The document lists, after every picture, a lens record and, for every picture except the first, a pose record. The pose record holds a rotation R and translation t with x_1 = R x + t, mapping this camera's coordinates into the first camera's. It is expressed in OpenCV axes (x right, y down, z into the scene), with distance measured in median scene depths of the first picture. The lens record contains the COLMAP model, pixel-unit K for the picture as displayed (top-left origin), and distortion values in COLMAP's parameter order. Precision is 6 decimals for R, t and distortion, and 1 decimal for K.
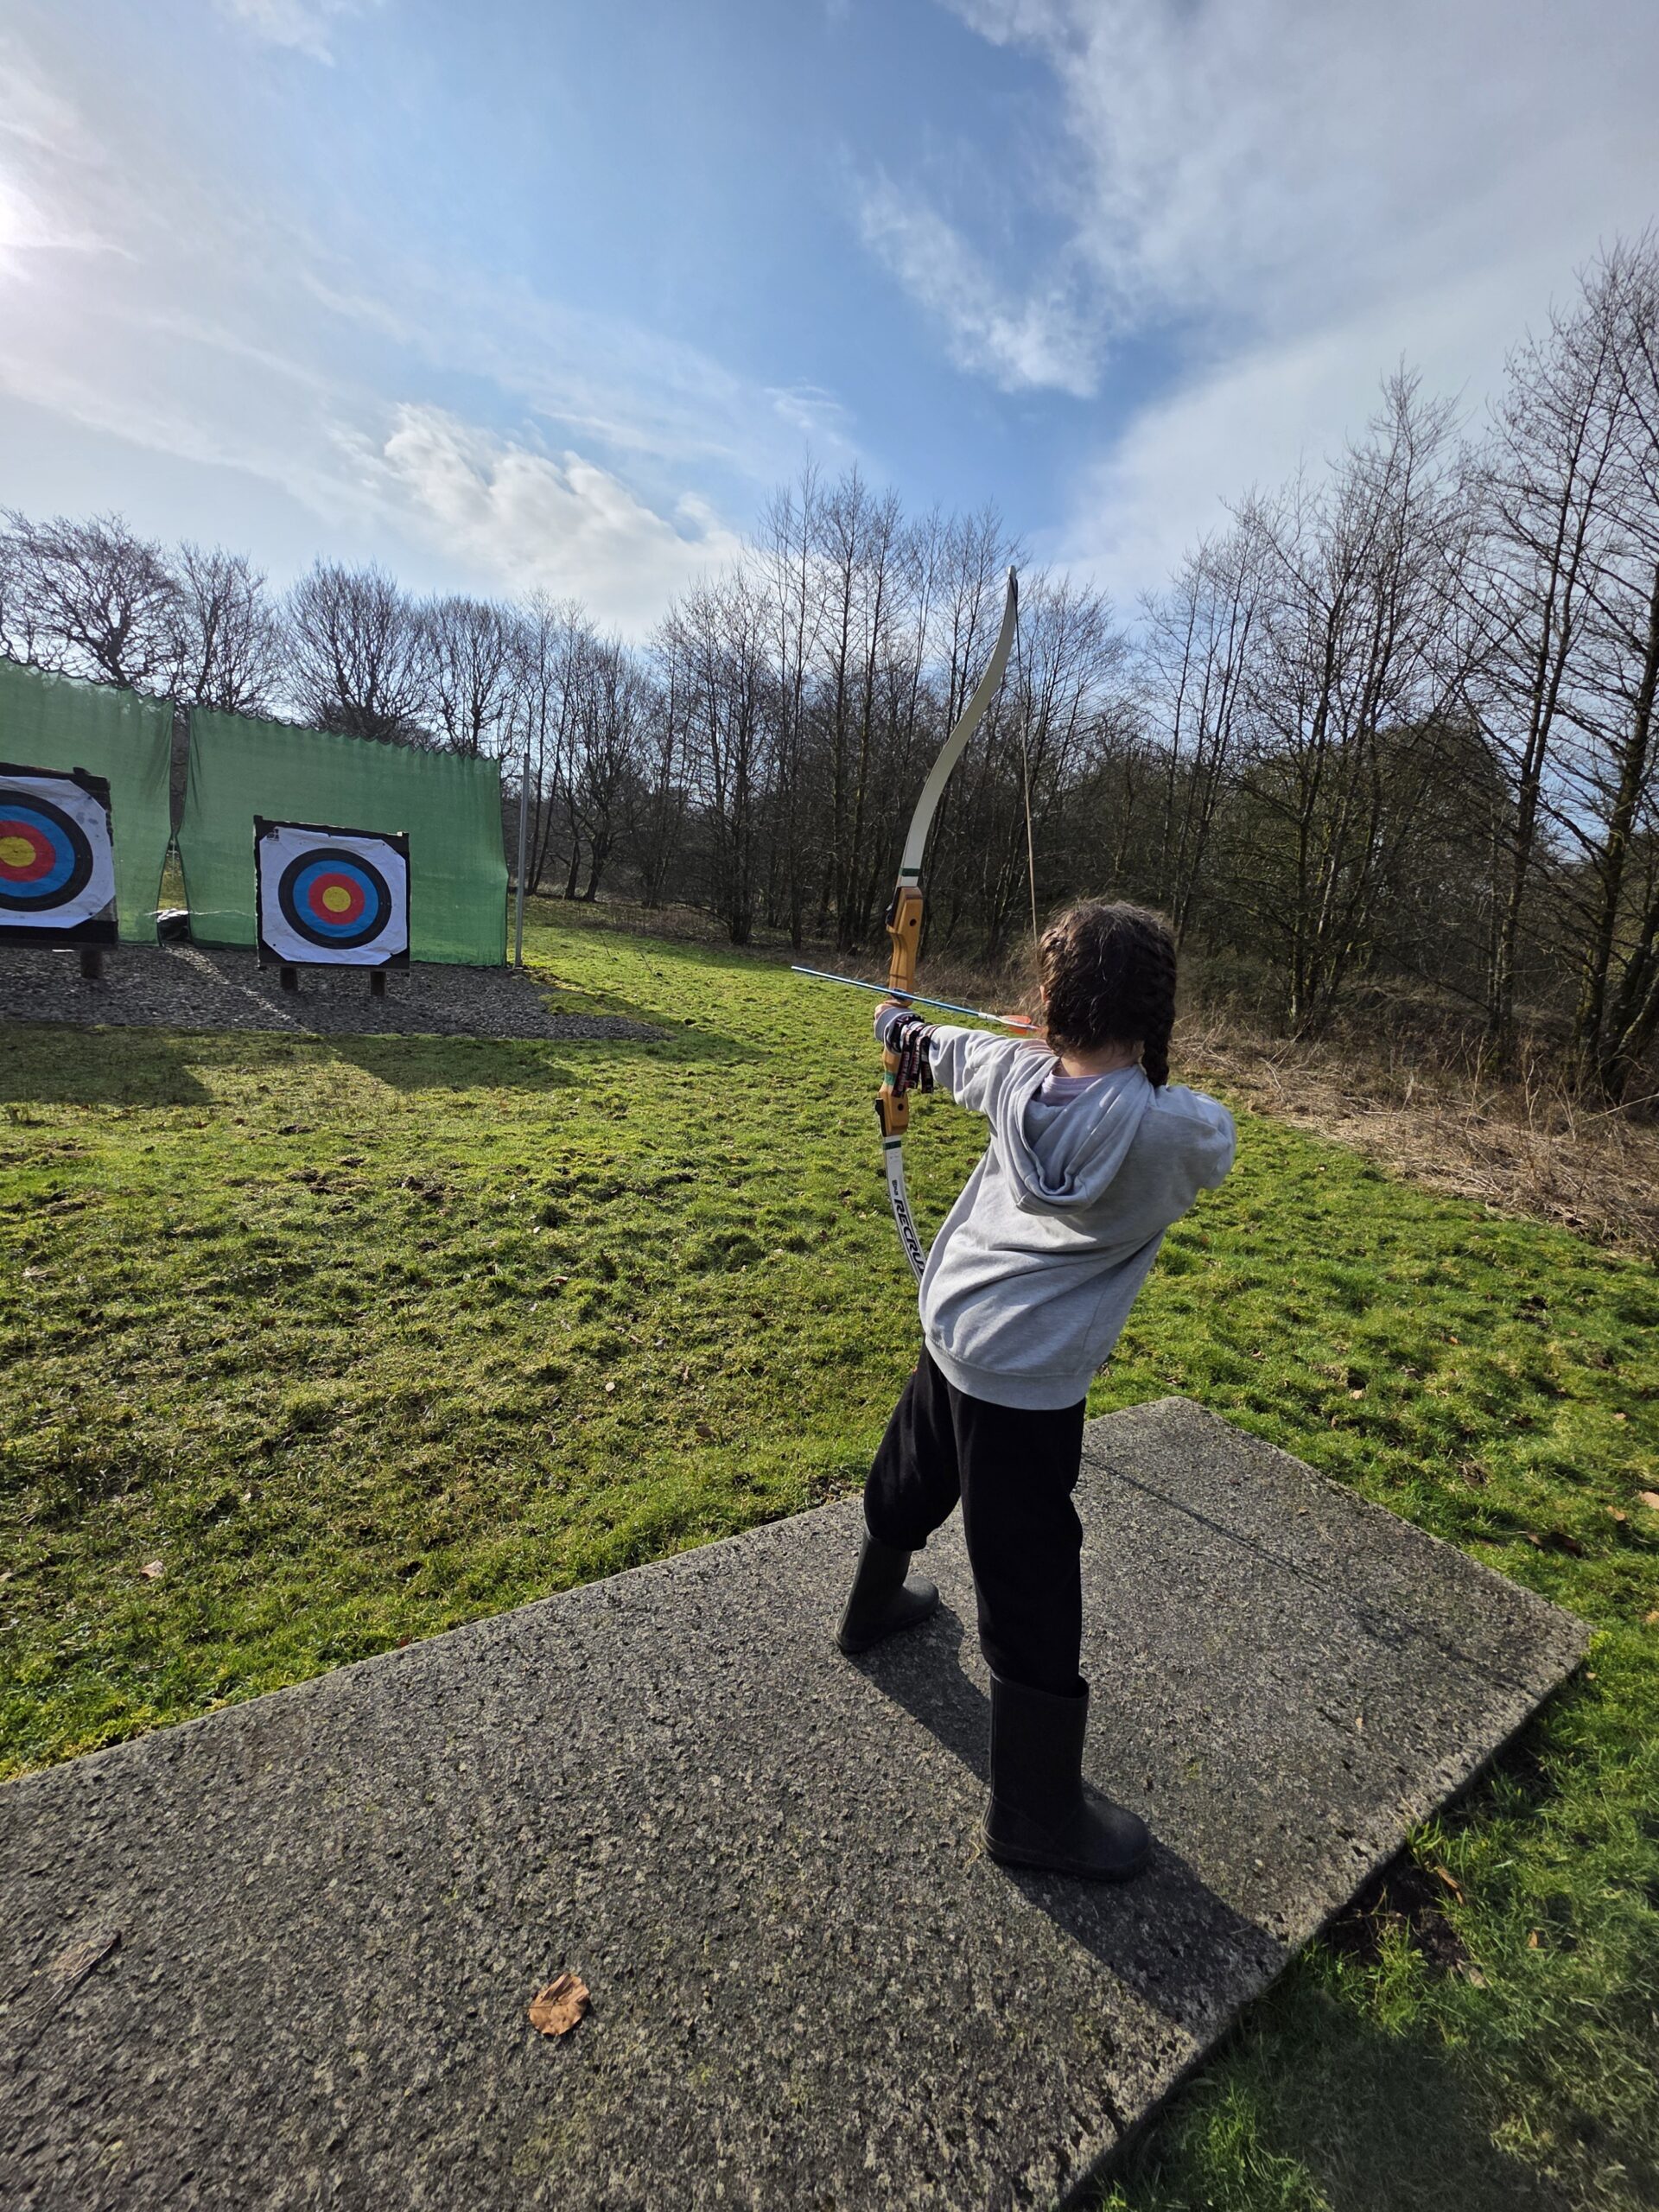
lens RADIAL K [[884.9, 0, 834.6], [0, 884.9, 1104.9], [0, 0, 1]] dist [0.001419, 0.000814]
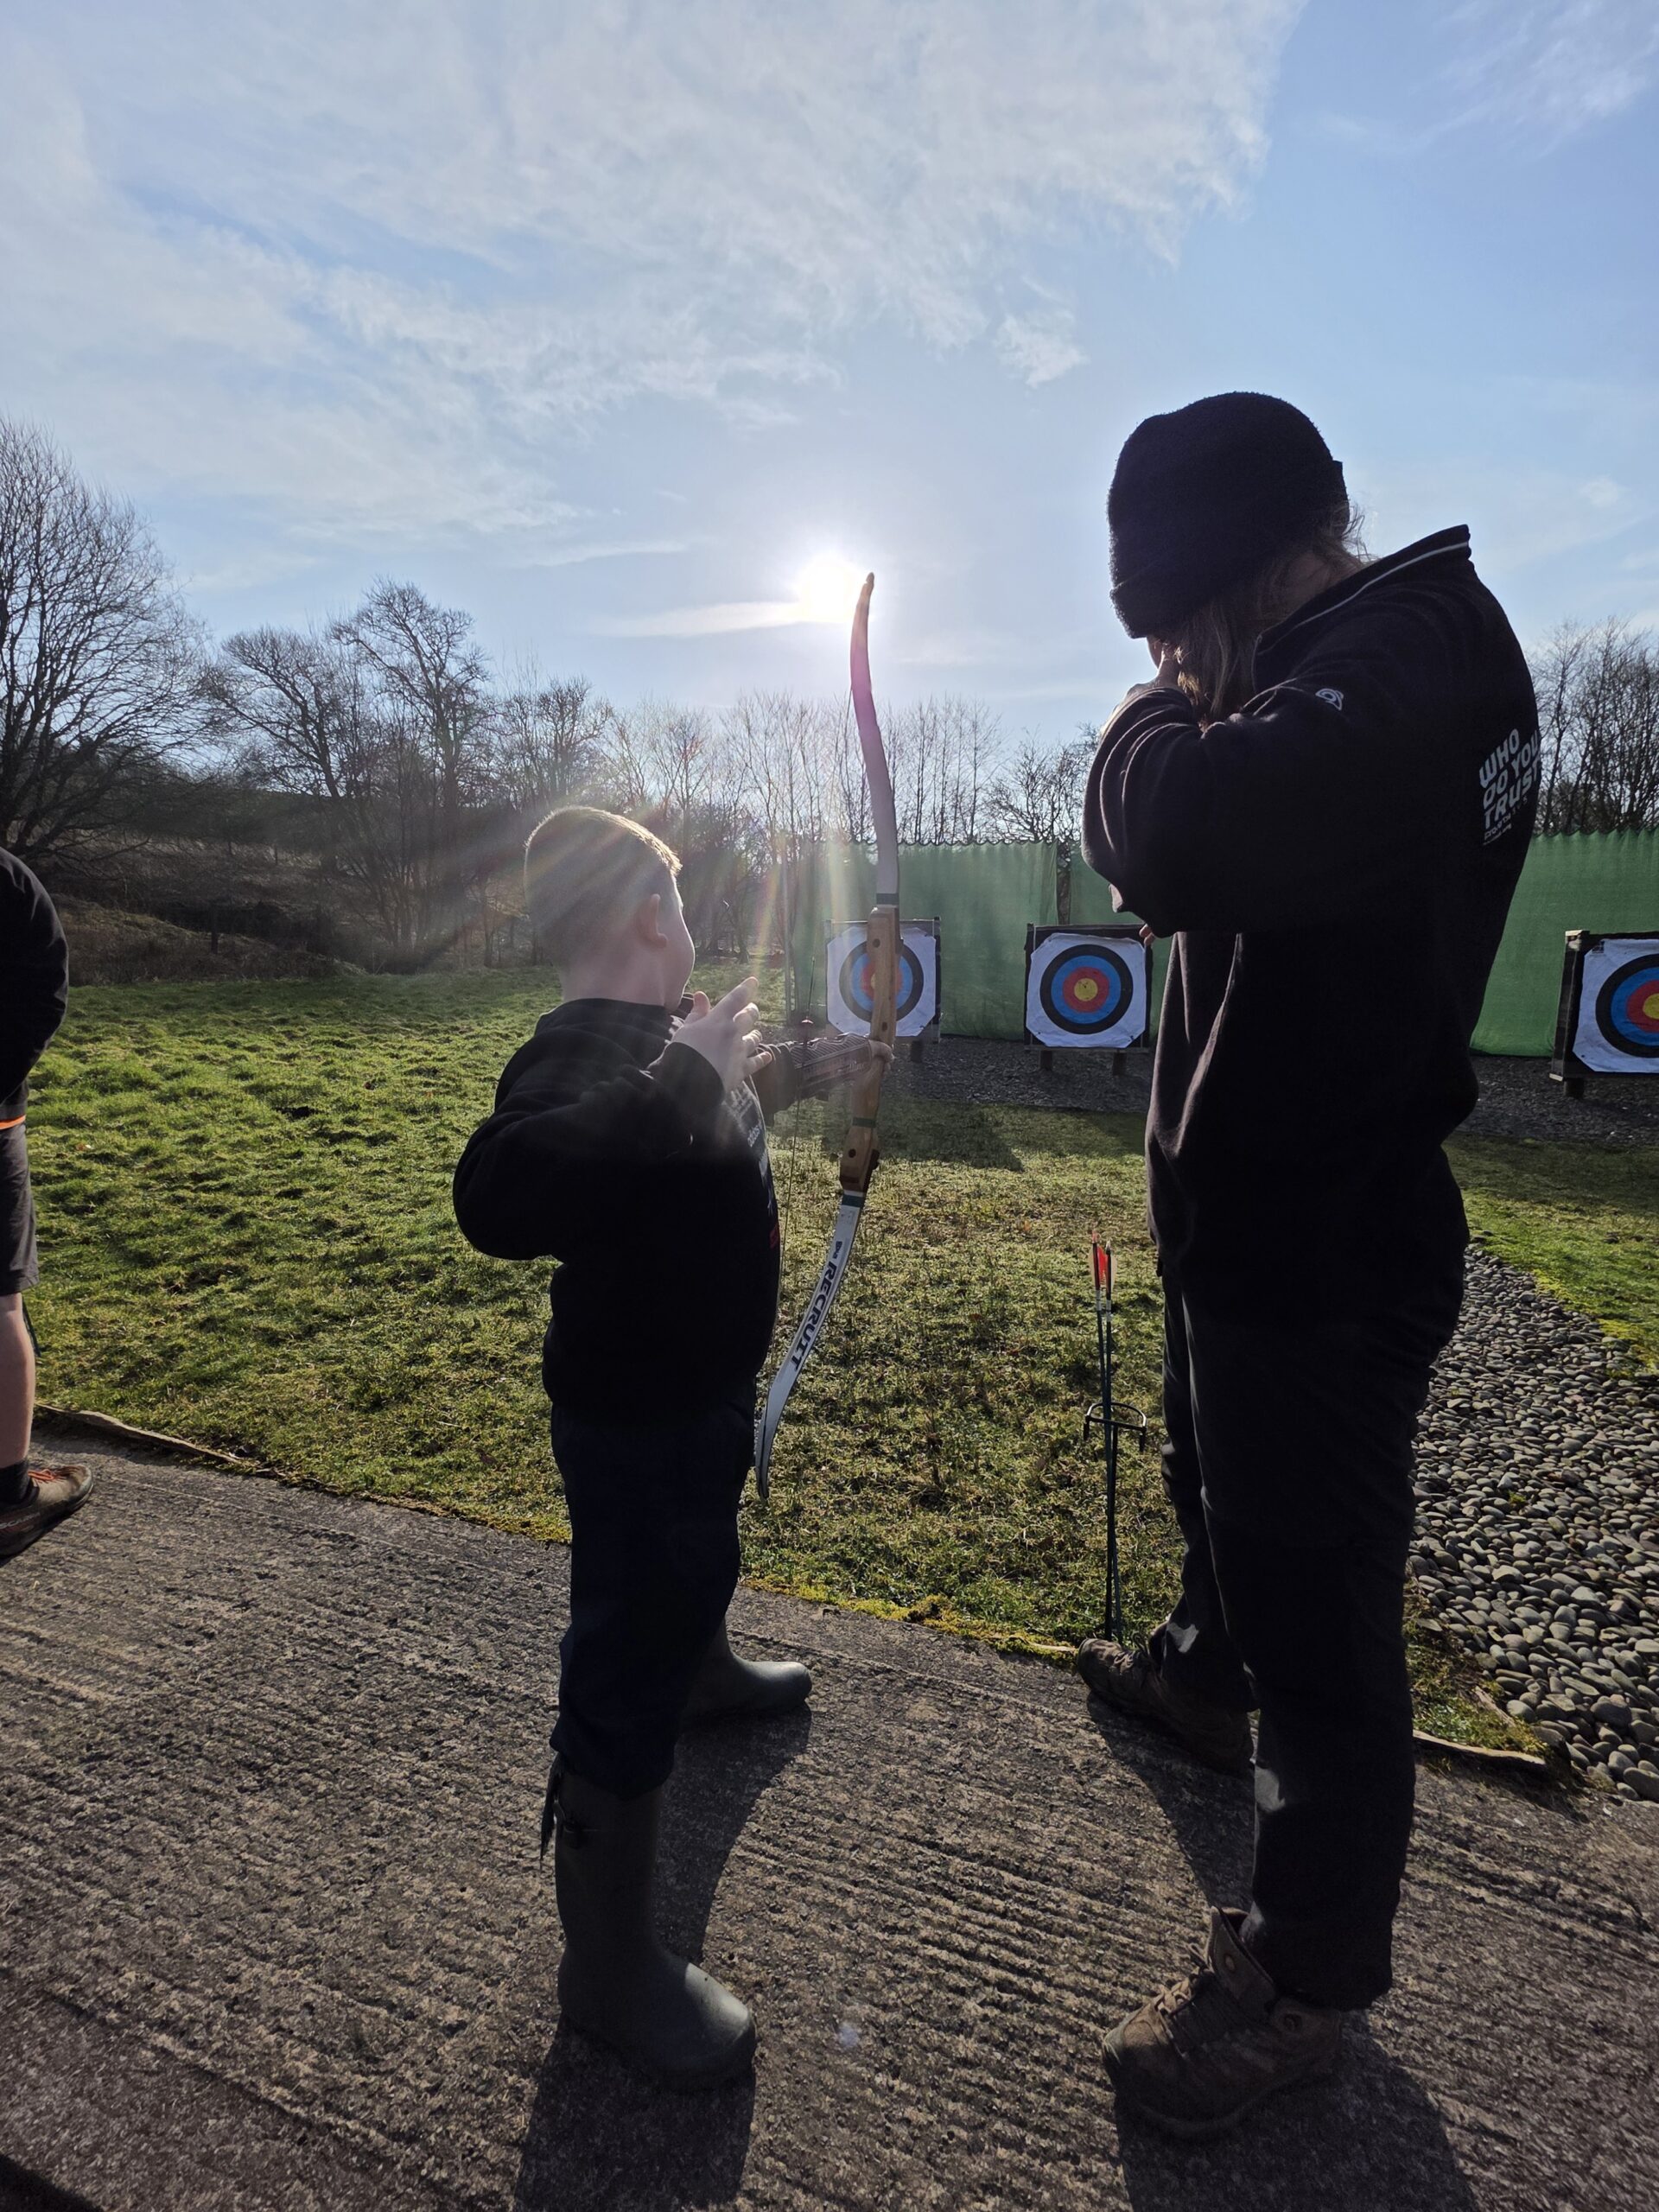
lens RADIAL K [[899.8, 0, 831.0], [0, 899.8, 1115.7], [0, 0, 1]] dist [-0.000574, 0.000750]
pose [[0.630293, 0.020776, -0.776080, -0.753698], [-0.084444, 0.995546, -0.041930, 0.001824], [0.771752, 0.091963, 0.629239, -0.569493]]
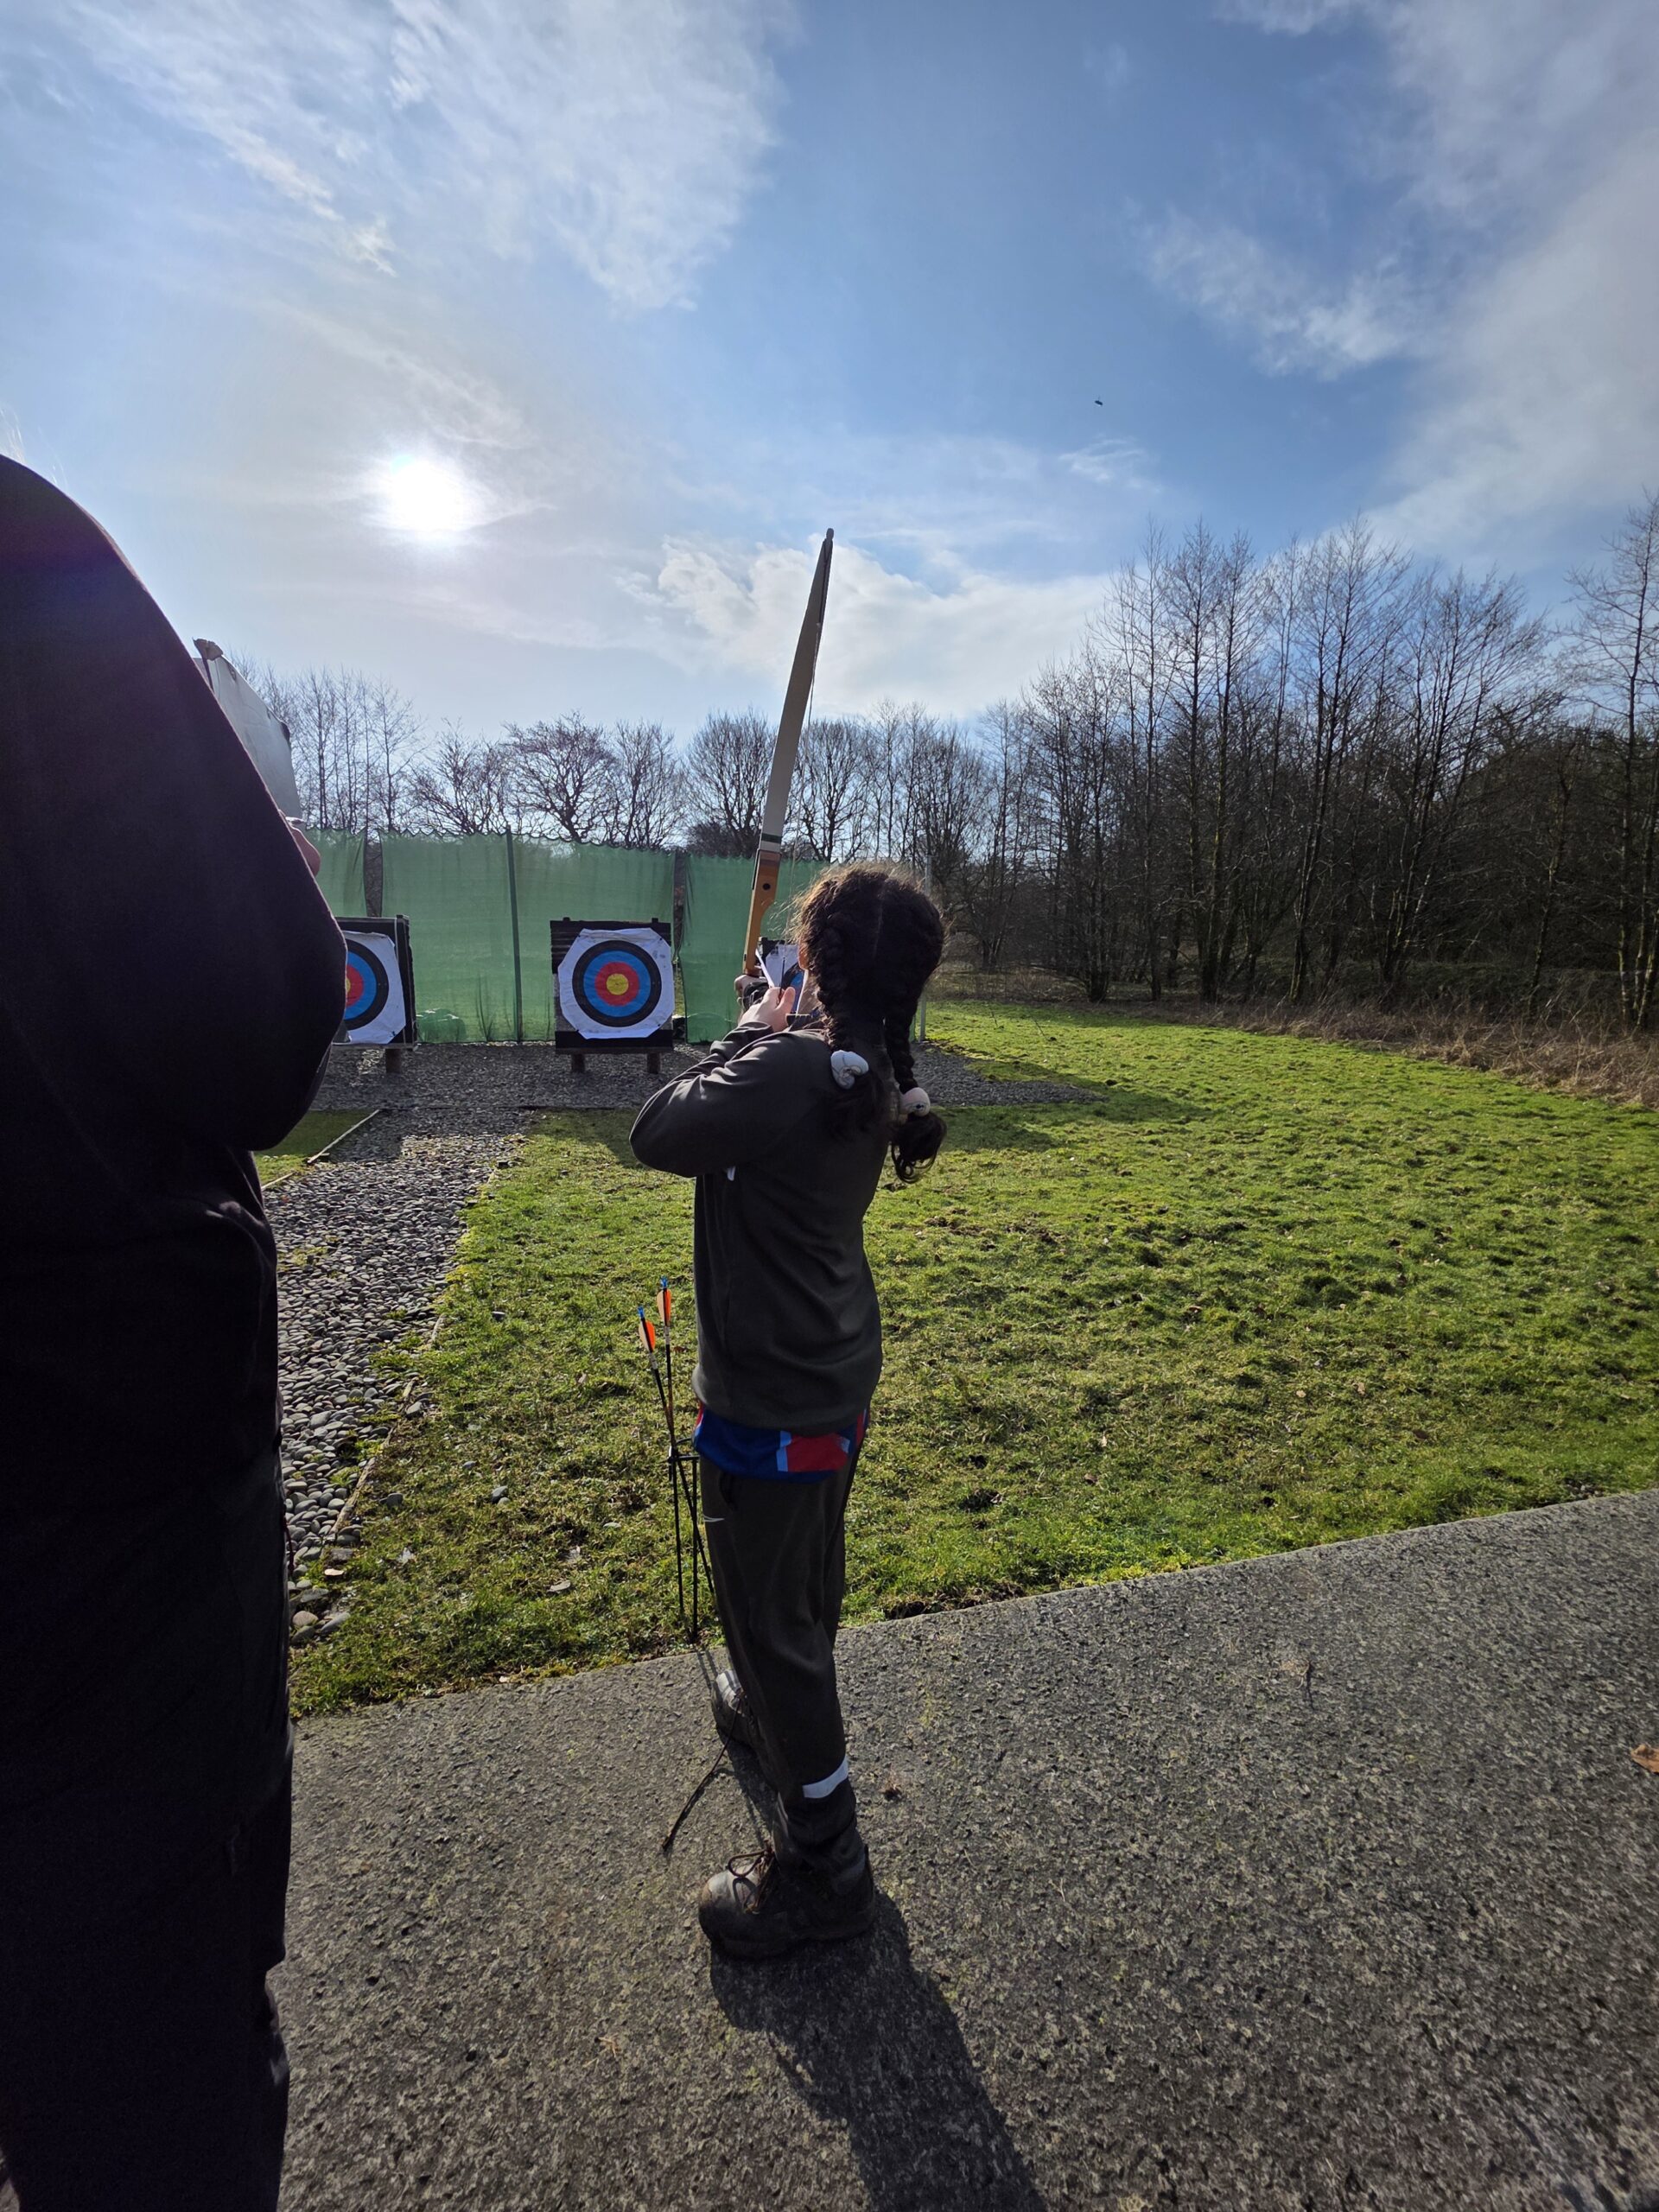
lens RADIAL K [[886.4, 0, 833.5], [0, 886.4, 1102.0], [0, 0, 1]] dist [-0.002327, 0.001447]
pose [[0.936130, -0.044328, -0.348850, -0.256328], [0.019913, 0.997114, -0.073265, -0.001489], [0.351091, 0.061639, 0.934310, -0.234085]]
